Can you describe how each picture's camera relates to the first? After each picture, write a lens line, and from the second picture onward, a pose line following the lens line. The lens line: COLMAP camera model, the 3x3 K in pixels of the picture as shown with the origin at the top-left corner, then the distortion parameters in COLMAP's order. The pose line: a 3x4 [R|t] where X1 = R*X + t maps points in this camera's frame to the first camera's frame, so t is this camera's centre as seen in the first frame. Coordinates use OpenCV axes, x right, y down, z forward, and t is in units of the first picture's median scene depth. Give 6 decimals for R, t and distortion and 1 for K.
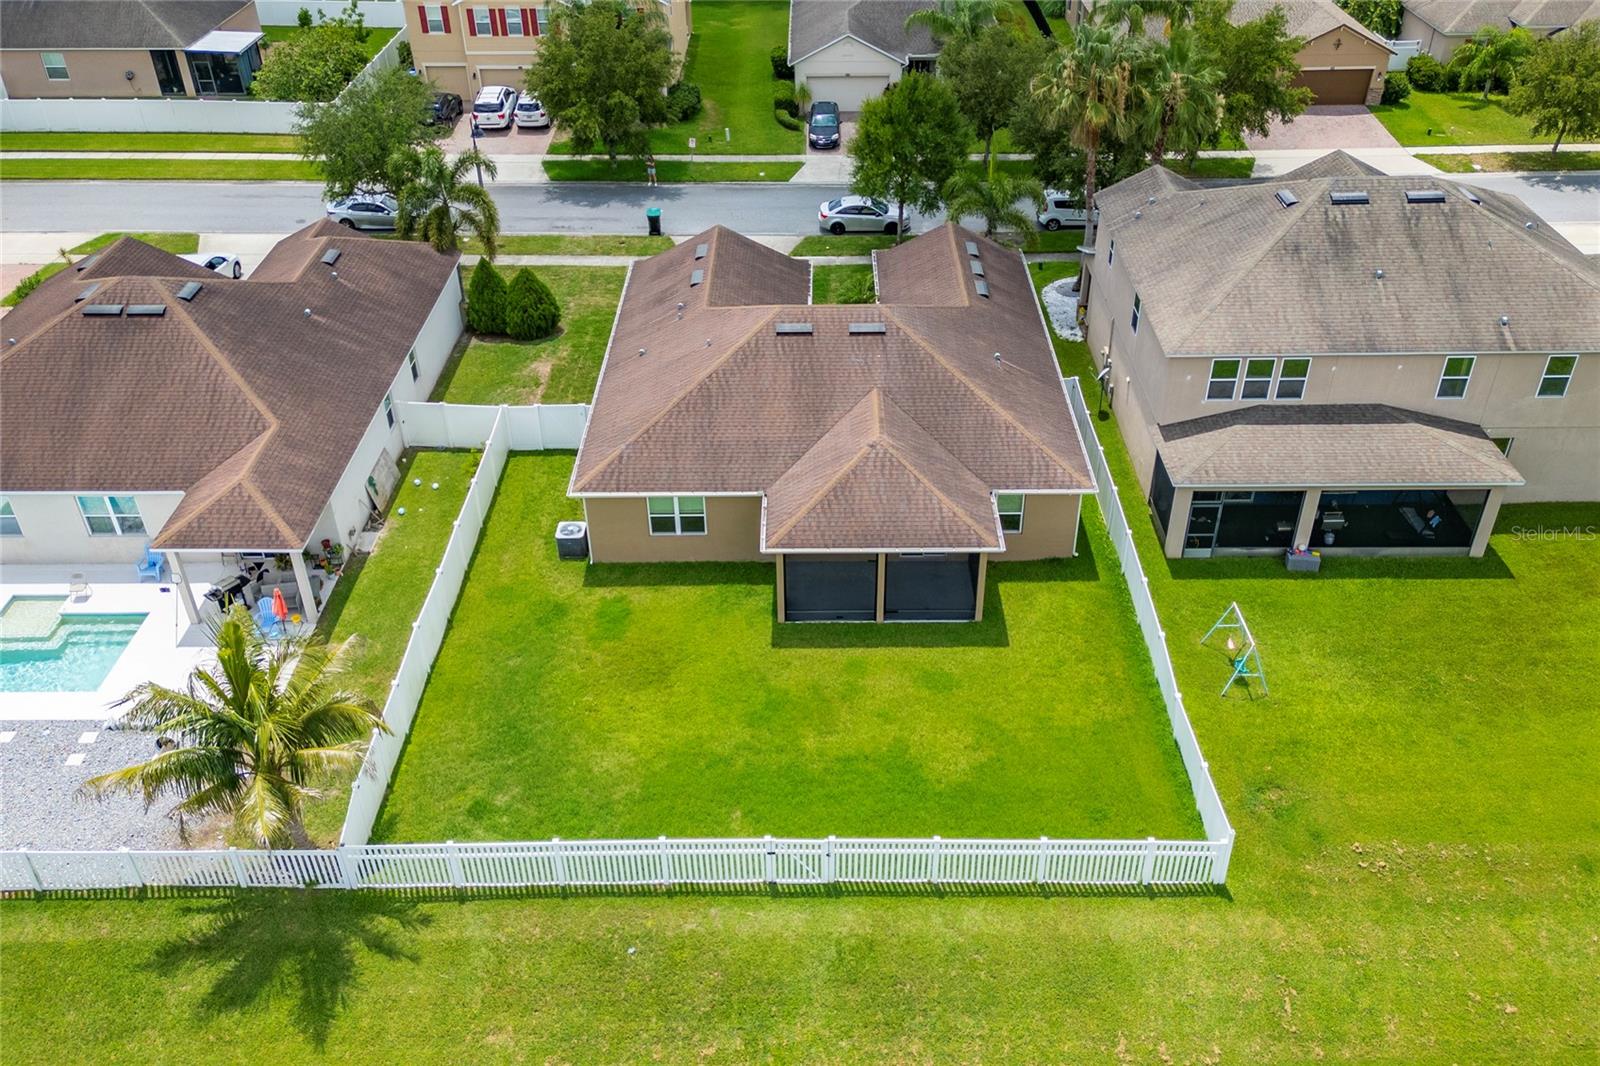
lens RADIAL K [[1339.7, 0, 788.2], [0, 1339.7, 531.3], [0, 0, 1]] dist [0.111190, -0.123034]
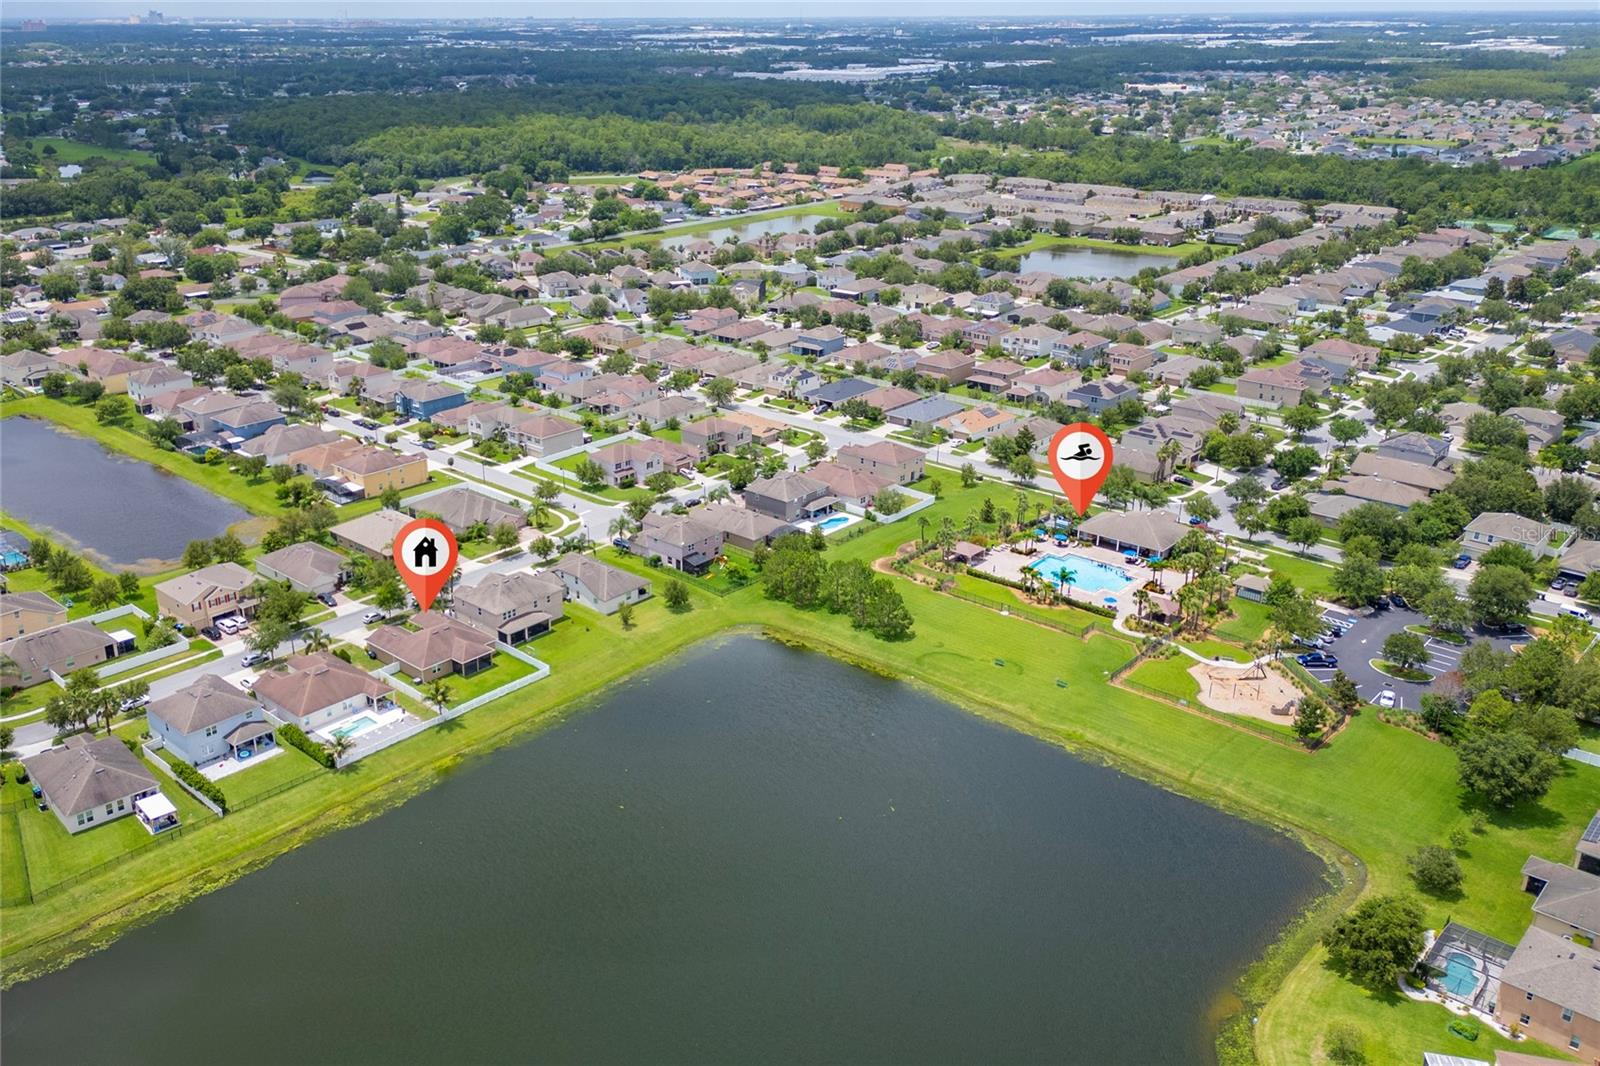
lens RADIAL K [[1339.7, 0, 788.2], [0, 1339.7, 531.3], [0, 0, 1]] dist [0.111190, -0.123034]
pose [[0.639008, -0.258184, 0.724576, -2.927208], [0.420613, 0.905963, -0.048124, 0.339517], [-0.644014, 0.335518, 0.687513, -3.782254]]
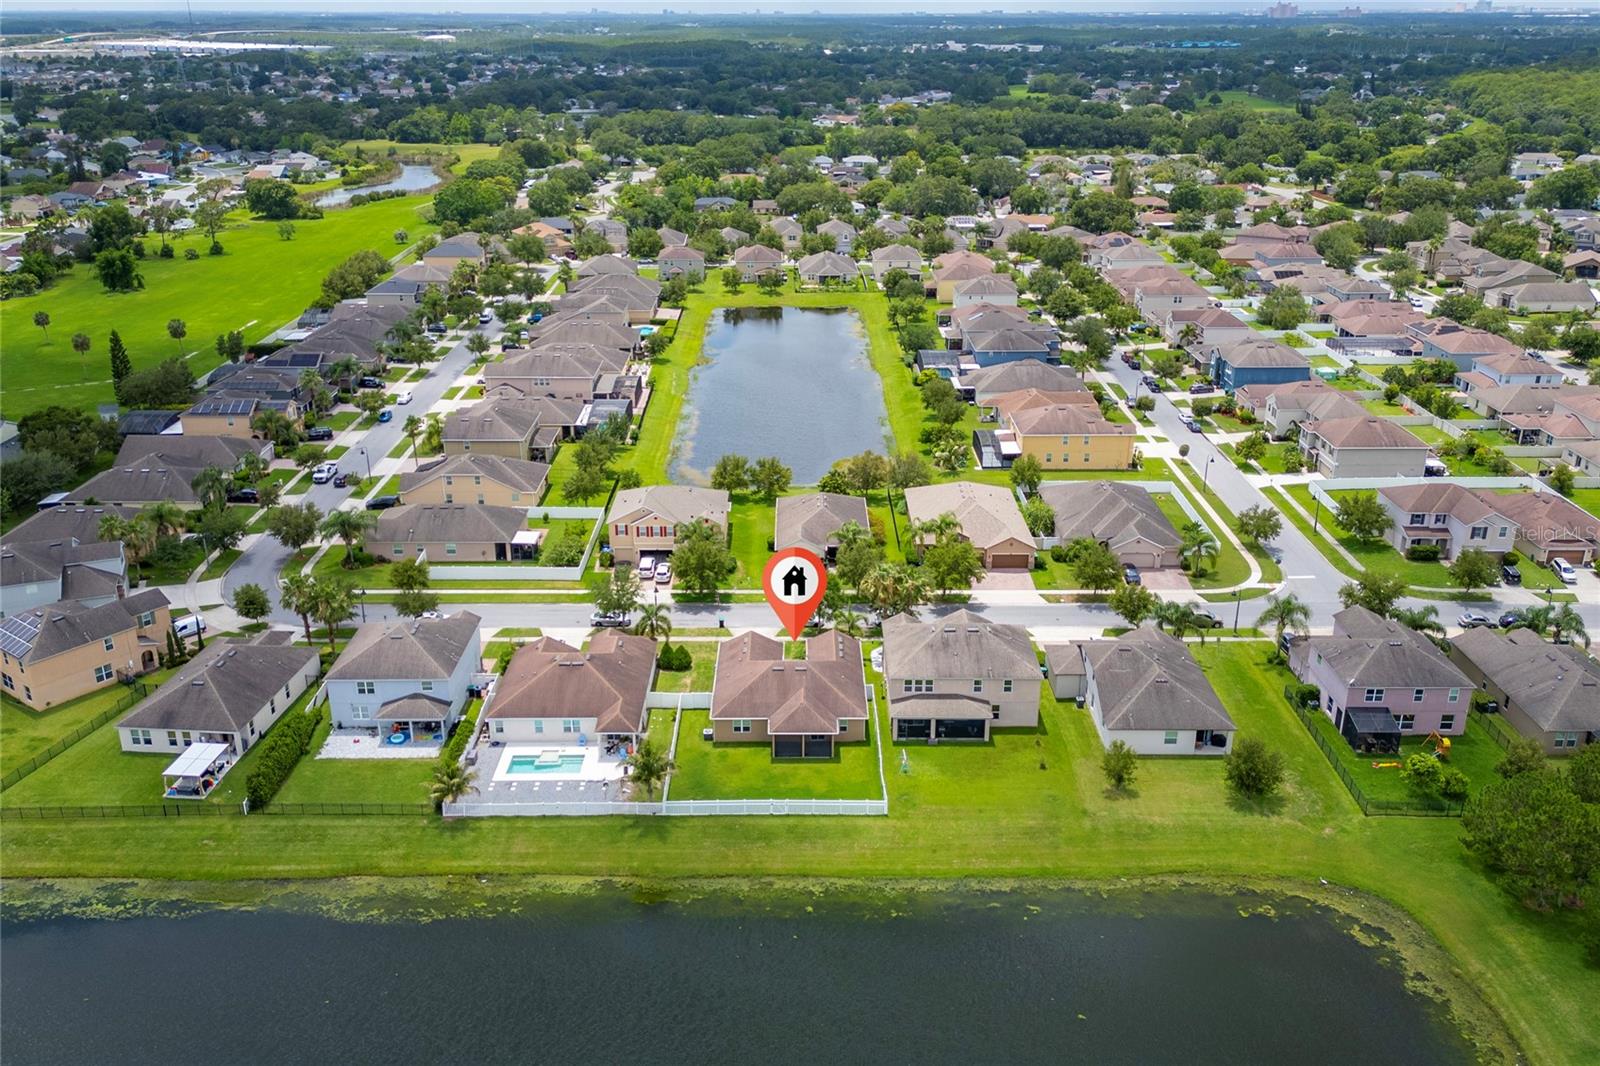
lens RADIAL K [[1339.7, 0, 788.2], [0, 1339.7, 531.3], [0, 0, 1]] dist [0.111190, -0.123034]
pose [[0.999858, 0.006886, 0.015359, -0.023150], [-0.003178, 0.973307, -0.229484, 0.270584], [-0.016529, 0.229403, 0.973191, -2.239345]]
